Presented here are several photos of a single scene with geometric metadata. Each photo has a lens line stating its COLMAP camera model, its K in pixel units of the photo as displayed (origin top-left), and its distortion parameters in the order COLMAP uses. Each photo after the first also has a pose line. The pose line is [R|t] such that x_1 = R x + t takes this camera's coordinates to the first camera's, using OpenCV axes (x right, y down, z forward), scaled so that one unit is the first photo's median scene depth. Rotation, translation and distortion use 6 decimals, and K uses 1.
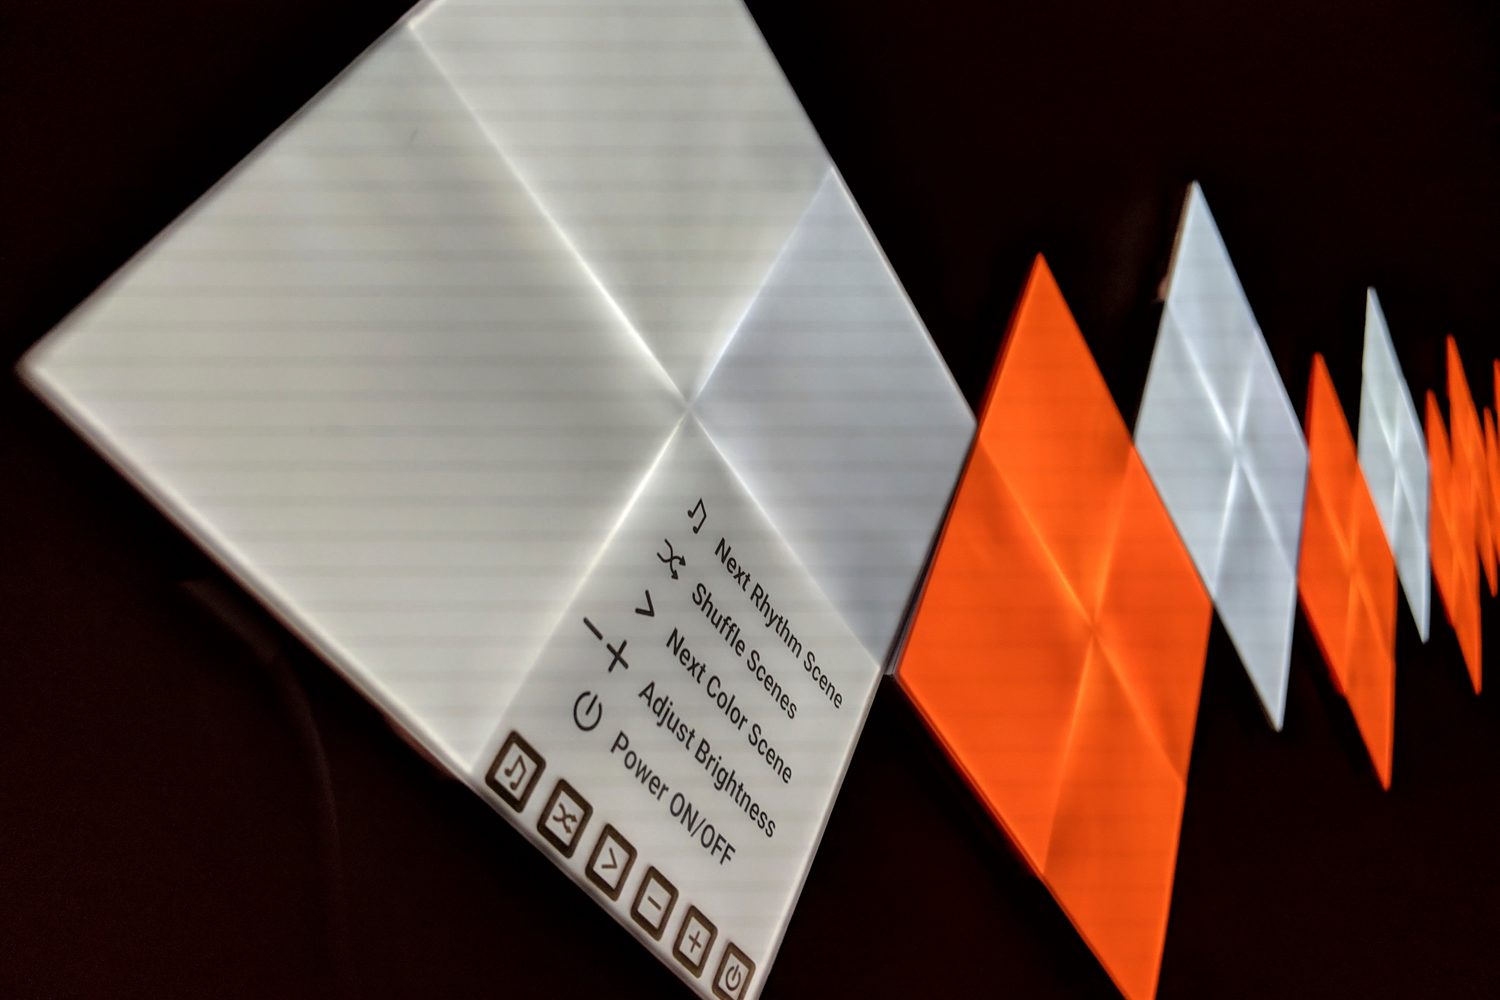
lens RADIAL K [[1201.9, 0, 767.3], [0, 1201.9, 490.9], [0, 0, 1]] dist [0.086396, -0.132720]
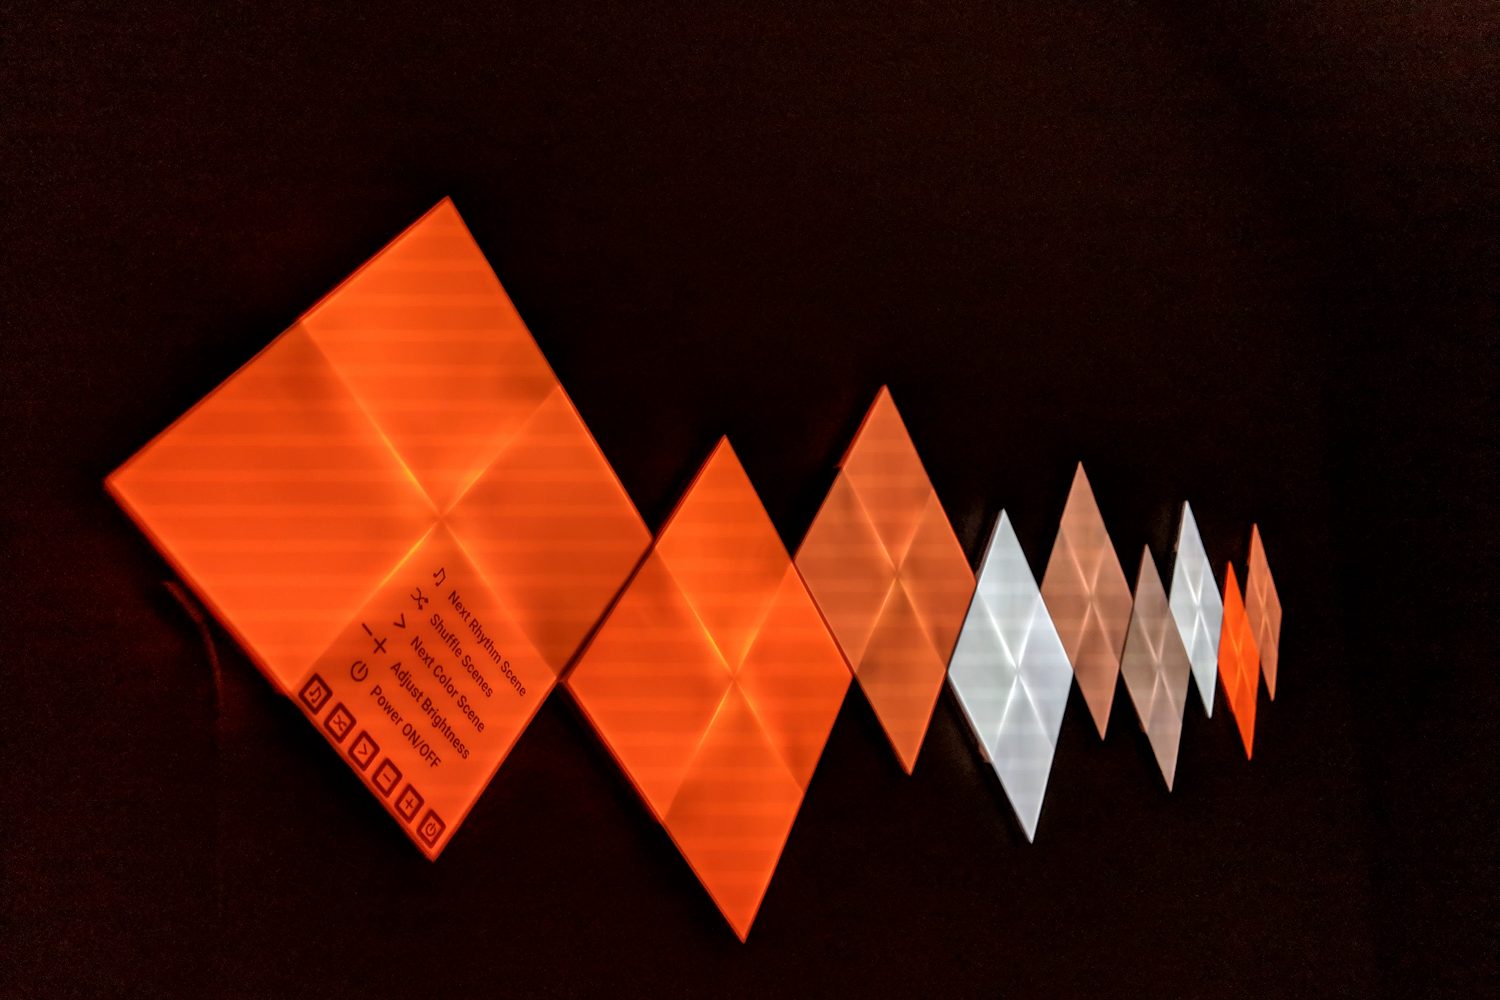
lens RADIAL K [[1201.9, 0, 770.1], [0, 1201.9, 501.3], [0, 0, 1]] dist [0.086396, -0.132720]
pose [[0.994351, 0.083965, 0.064924, 0.319477], [-0.078771, 0.993773, -0.078805, 0.011537], [-0.071136, 0.073246, 0.994774, -0.896550]]
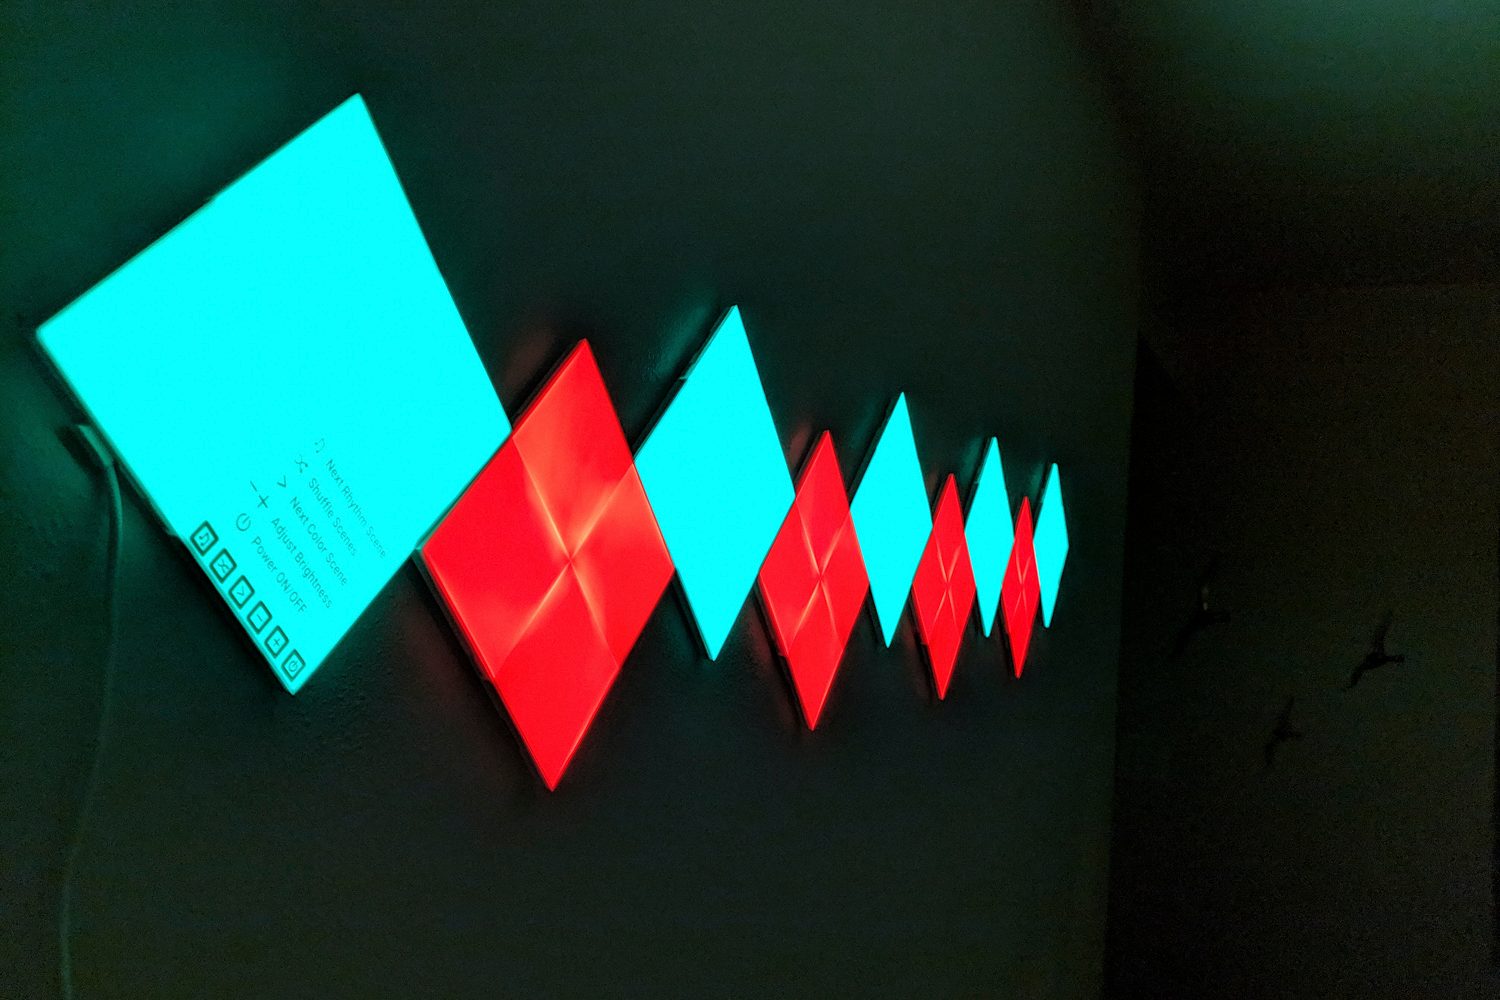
lens RADIAL K [[1201.9, 0, 744.9], [0, 1201.9, 487.3], [0, 0, 1]] dist [0.086396, -0.132720]
pose [[0.962705, 0.187551, 0.194995, 0.252598], [-0.188165, 0.982015, -0.015540, -0.013921], [-0.194403, -0.021730, 0.980681, -1.182909]]
